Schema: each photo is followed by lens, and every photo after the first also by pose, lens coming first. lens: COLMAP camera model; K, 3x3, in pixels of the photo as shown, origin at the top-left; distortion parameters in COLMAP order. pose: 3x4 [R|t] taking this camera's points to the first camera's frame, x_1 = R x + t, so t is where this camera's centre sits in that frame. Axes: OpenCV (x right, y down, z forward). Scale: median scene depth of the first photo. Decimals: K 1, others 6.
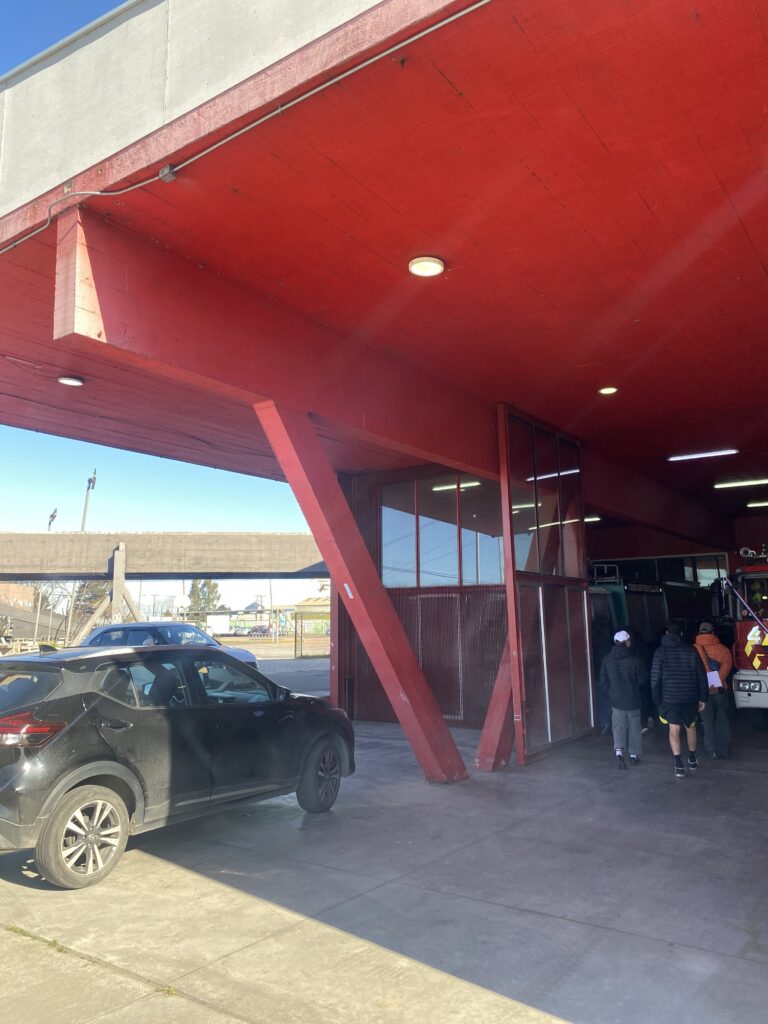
lens RADIAL K [[763.4, 0, 384.0], [0, 763.4, 512.0], [0, 0, 1]] dist [0.023381, -0.036605]
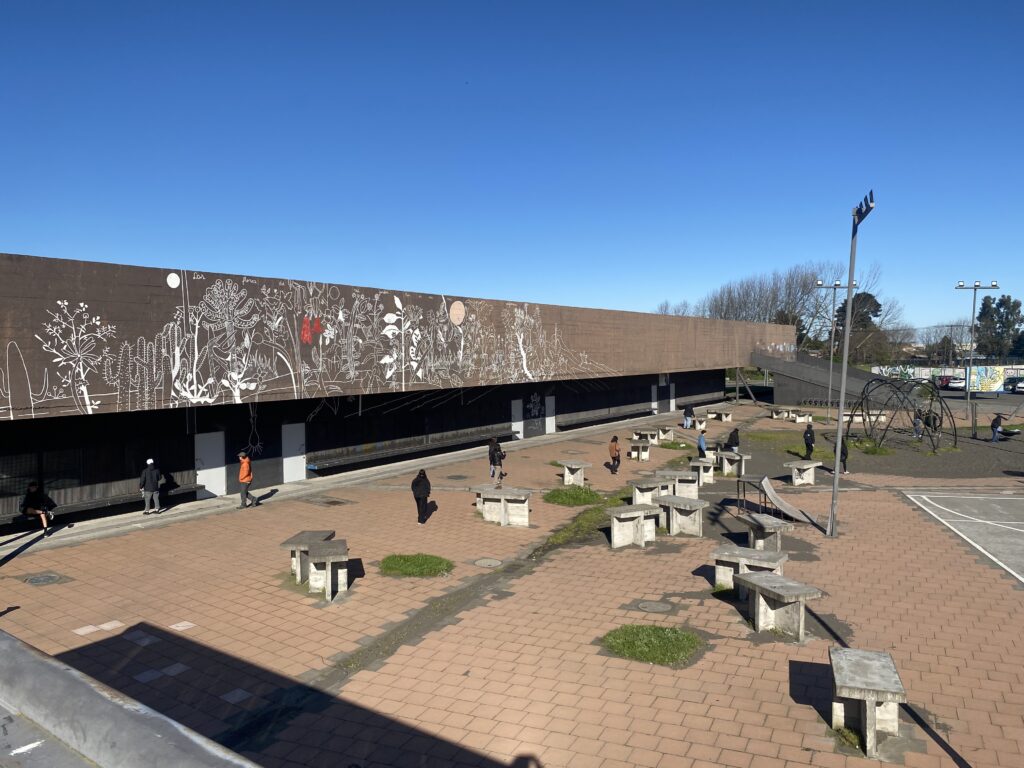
lens RADIAL K [[763.4, 0, 512.0], [0, 763.4, 384.0], [0, 0, 1]] dist [0.023381, -0.036605]
pose [[0.719198, 0.050948, -0.692935, -0.154770], [0.089548, 0.982194, 0.165157, 0.007198], [0.689010, -0.180831, 0.701830, 0.310791]]
